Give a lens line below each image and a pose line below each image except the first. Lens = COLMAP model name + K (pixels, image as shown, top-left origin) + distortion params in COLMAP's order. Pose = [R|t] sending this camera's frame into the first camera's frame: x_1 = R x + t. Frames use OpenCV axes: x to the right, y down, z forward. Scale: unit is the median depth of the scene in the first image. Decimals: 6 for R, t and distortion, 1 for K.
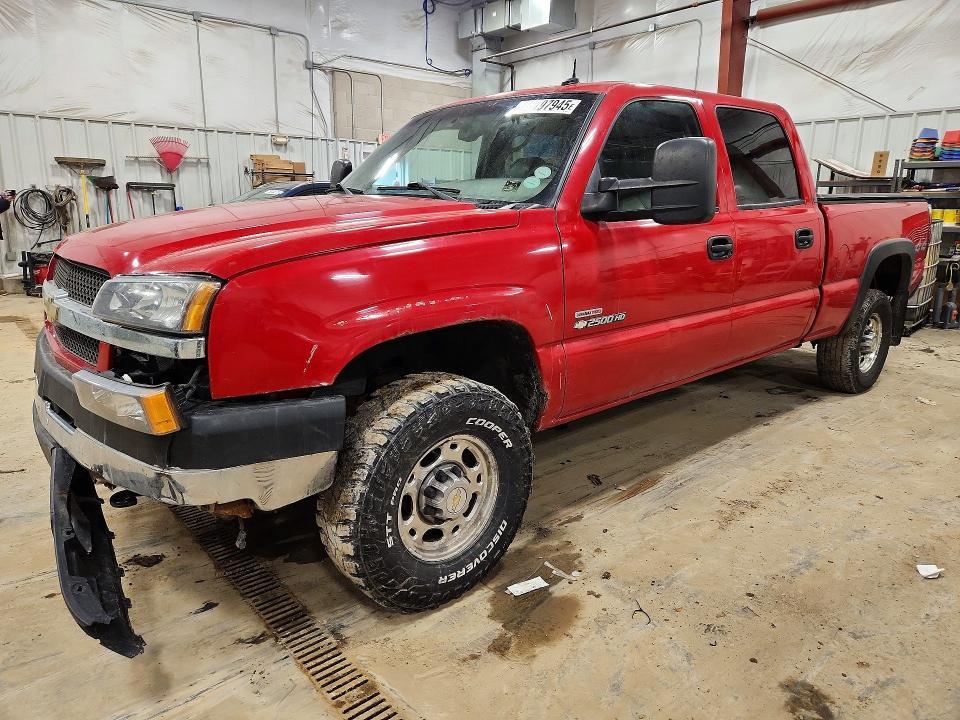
lens RADIAL K [[742.2, 0, 480.0], [0, 742.2, 360.0], [0, 0, 1]] dist [0.018591, 0.002954]
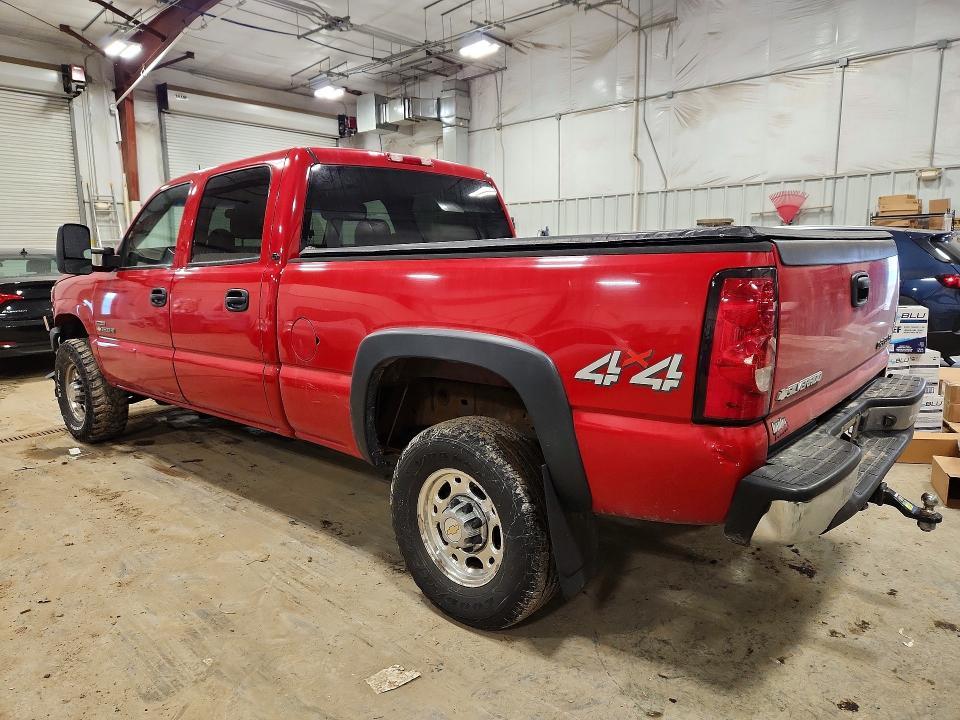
lens RADIAL K [[707.2, 0, 480.0], [0, 707.2, 360.0], [0, 0, 1]] dist [-0.002790, -0.006322]
pose [[0.021630, 0.137452, -0.990272, 1.258341], [-0.186208, 0.973726, 0.131088, -0.256376], [0.982272, 0.181561, 0.046656, 1.245006]]
